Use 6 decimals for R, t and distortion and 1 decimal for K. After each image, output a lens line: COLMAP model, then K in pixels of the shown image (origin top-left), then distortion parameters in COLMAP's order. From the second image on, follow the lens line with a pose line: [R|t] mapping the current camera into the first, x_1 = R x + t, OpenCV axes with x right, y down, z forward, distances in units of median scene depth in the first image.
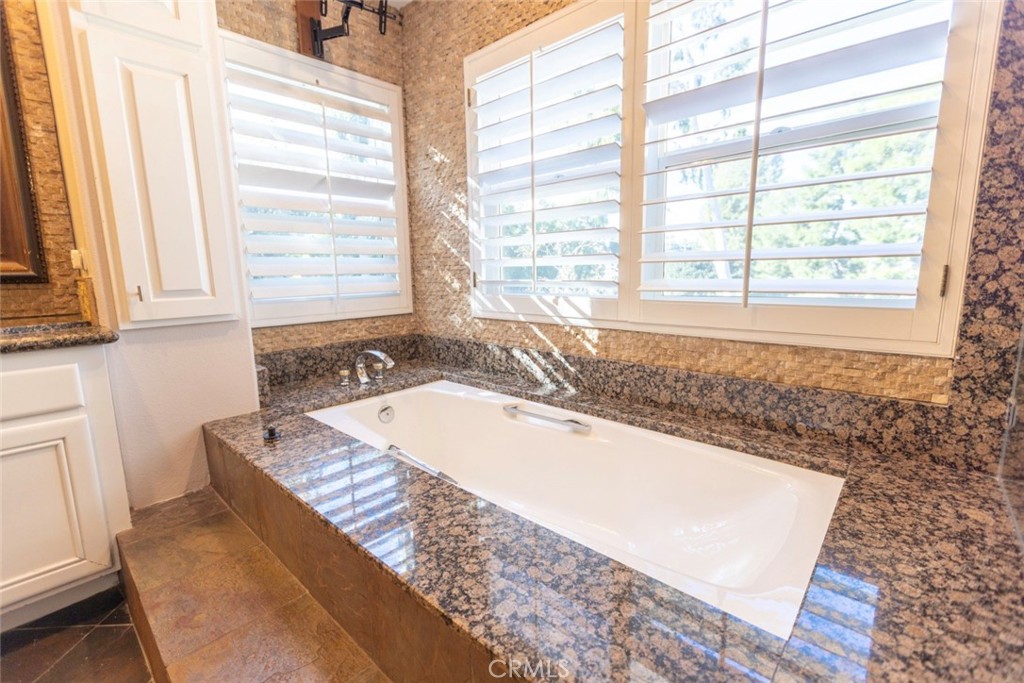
lens RADIAL K [[449.2, 0, 508.2], [0, 449.2, 343.5], [0, 0, 1]] dist [-0.001767, -0.000803]
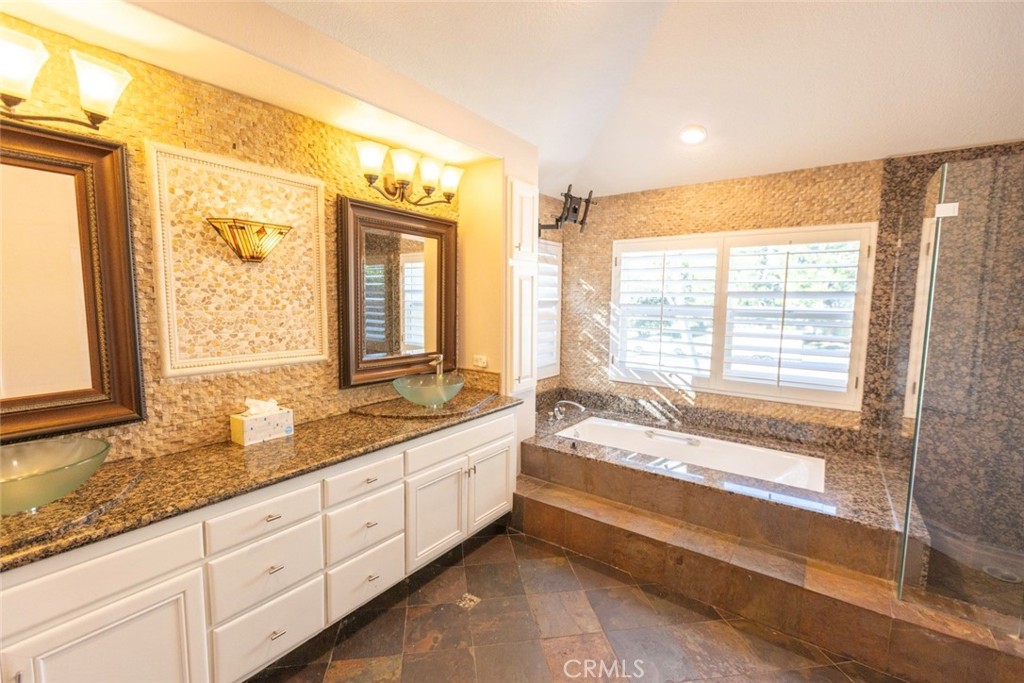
lens RADIAL K [[449.2, 0, 505.2], [0, 449.2, 343.9], [0, 0, 1]] dist [-0.001767, -0.000803]
pose [[0.993324, 0.017427, 0.114038, -0.958213], [-0.010574, 0.998117, -0.060427, -0.126949], [-0.114876, 0.058818, 0.991637, -0.964577]]
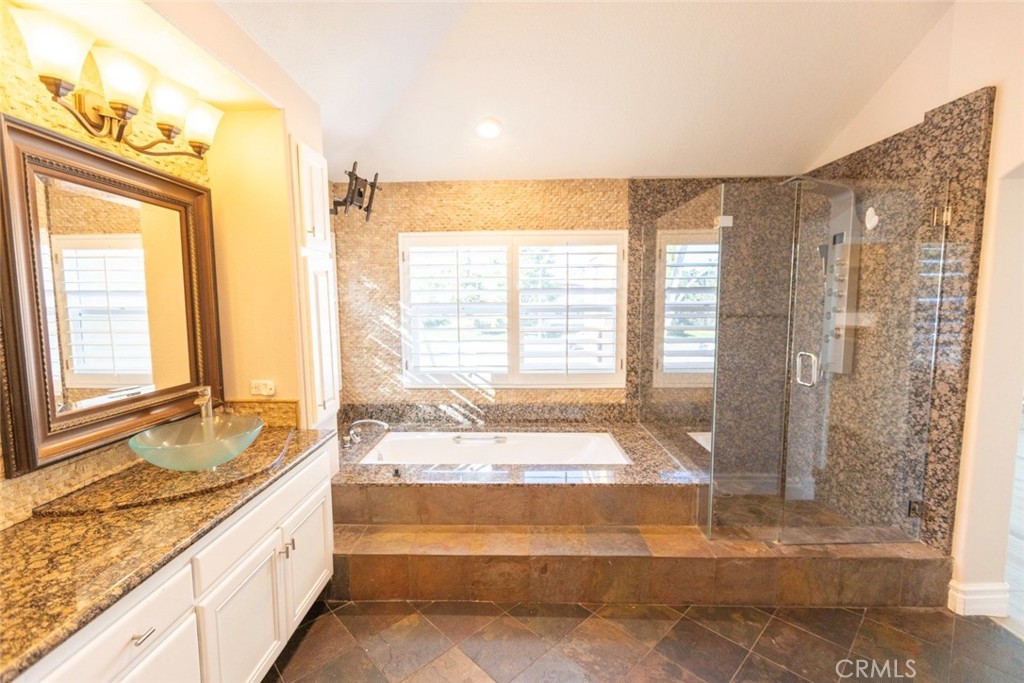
lens RADIAL K [[449.2, 0, 507.5], [0, 449.2, 341.0], [0, 0, 1]] dist [-0.001767, -0.000803]
pose [[0.748504, -0.051363, 0.661138, -1.178279], [0.101124, 0.994176, -0.037251, -0.181256], [-0.655375, 0.094739, 0.749339, -0.594356]]
